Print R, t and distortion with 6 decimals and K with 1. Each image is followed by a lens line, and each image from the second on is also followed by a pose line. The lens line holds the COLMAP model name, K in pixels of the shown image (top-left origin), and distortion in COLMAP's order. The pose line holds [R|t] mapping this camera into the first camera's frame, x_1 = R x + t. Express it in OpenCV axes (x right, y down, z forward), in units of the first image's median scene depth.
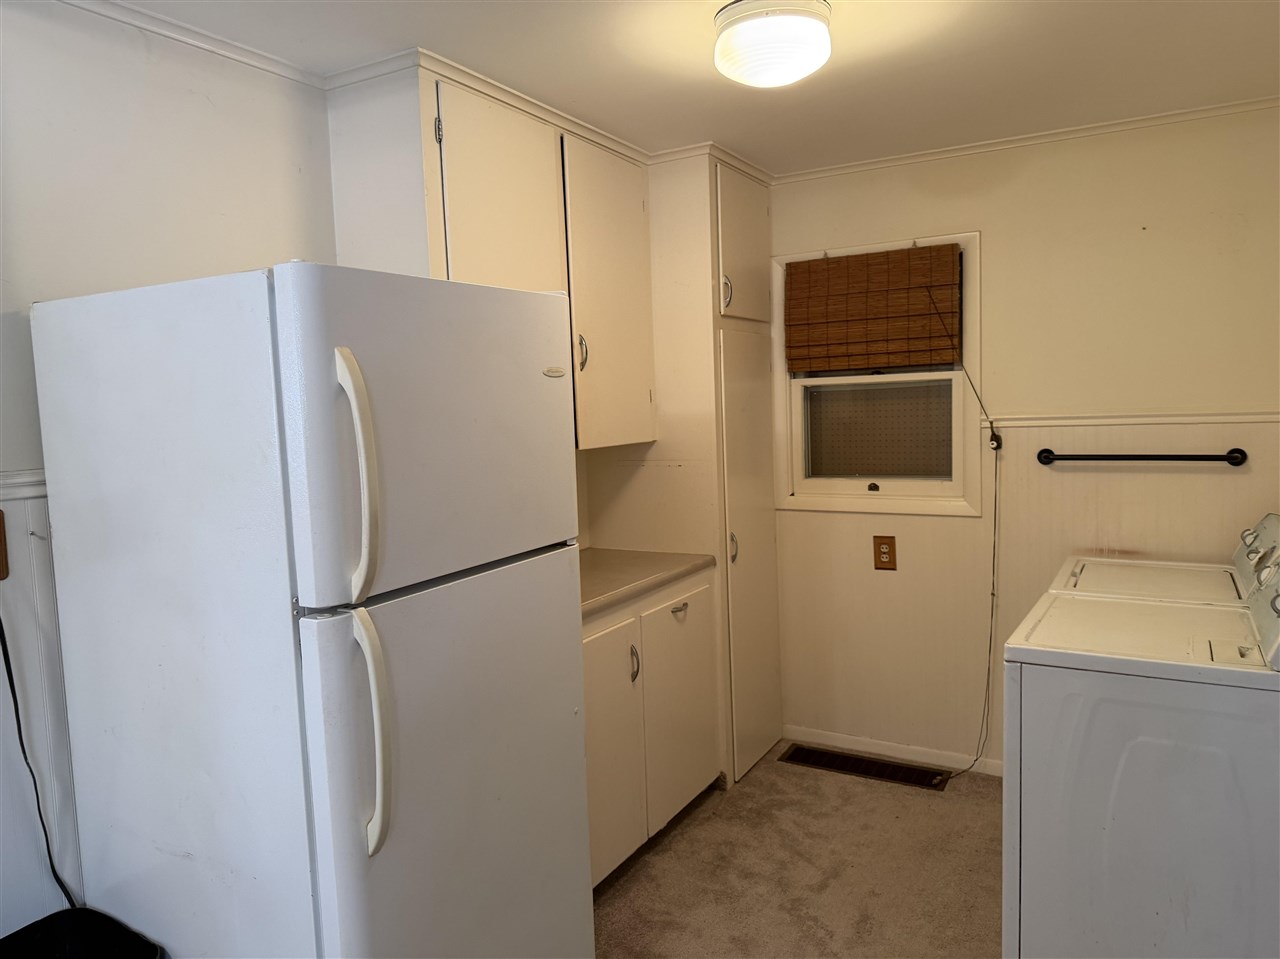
lens RADIAL K [[868.9, 0, 640.0], [0, 868.9, 479.5], [0, 0, 1]] dist [0.141414, -0.236815]
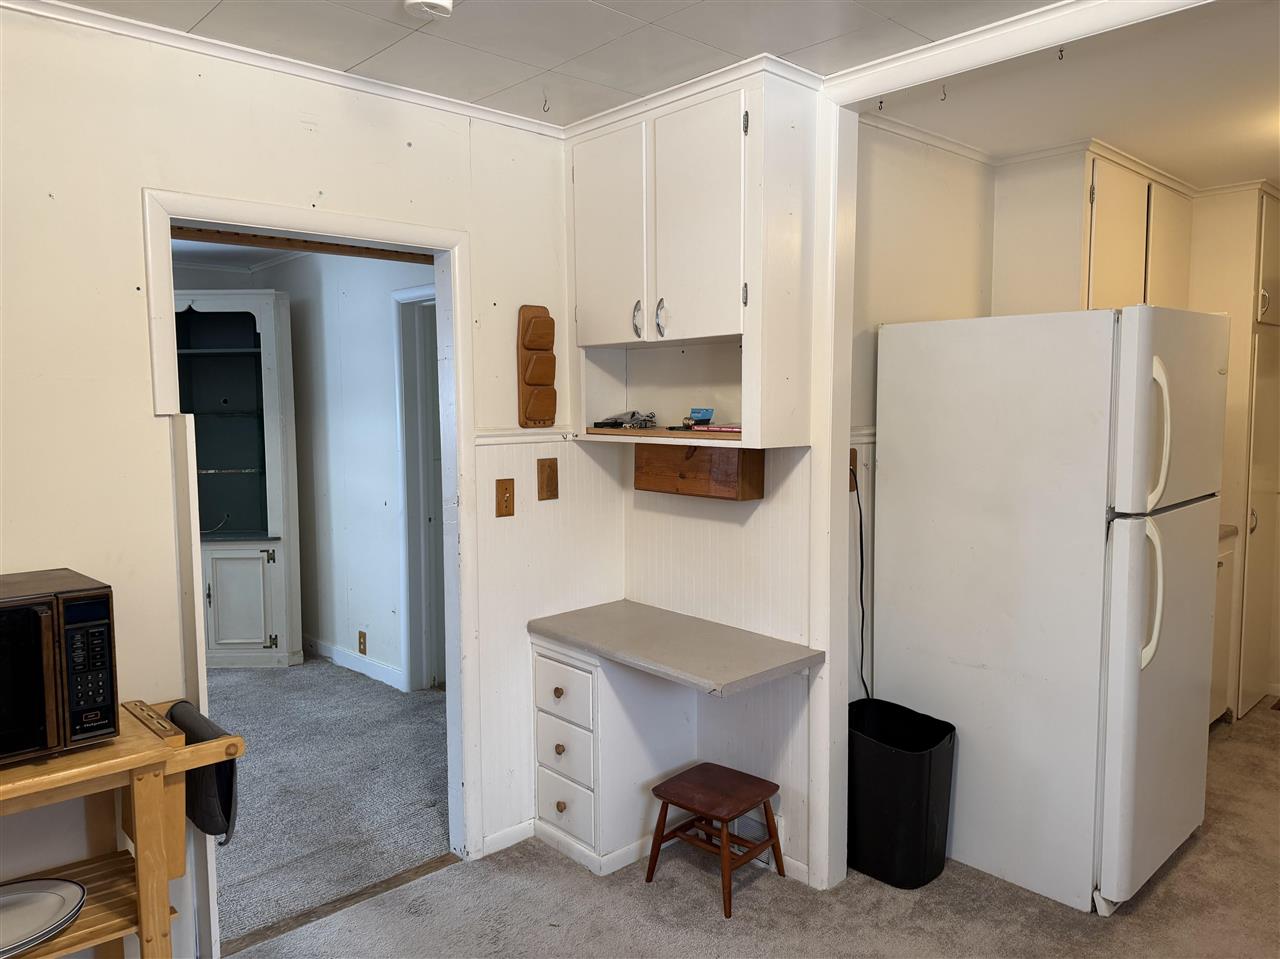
lens RADIAL K [[900.7, 0, 643.1], [0, 900.7, 482.7], [0, 0, 1]] dist [0.007152, 0.001188]
pose [[0.959928, 0.053810, -0.275034, -0.489076], [-0.050700, 0.998544, 0.018409, 0.064881], [0.275624, -0.003727, 0.961258, -0.549464]]
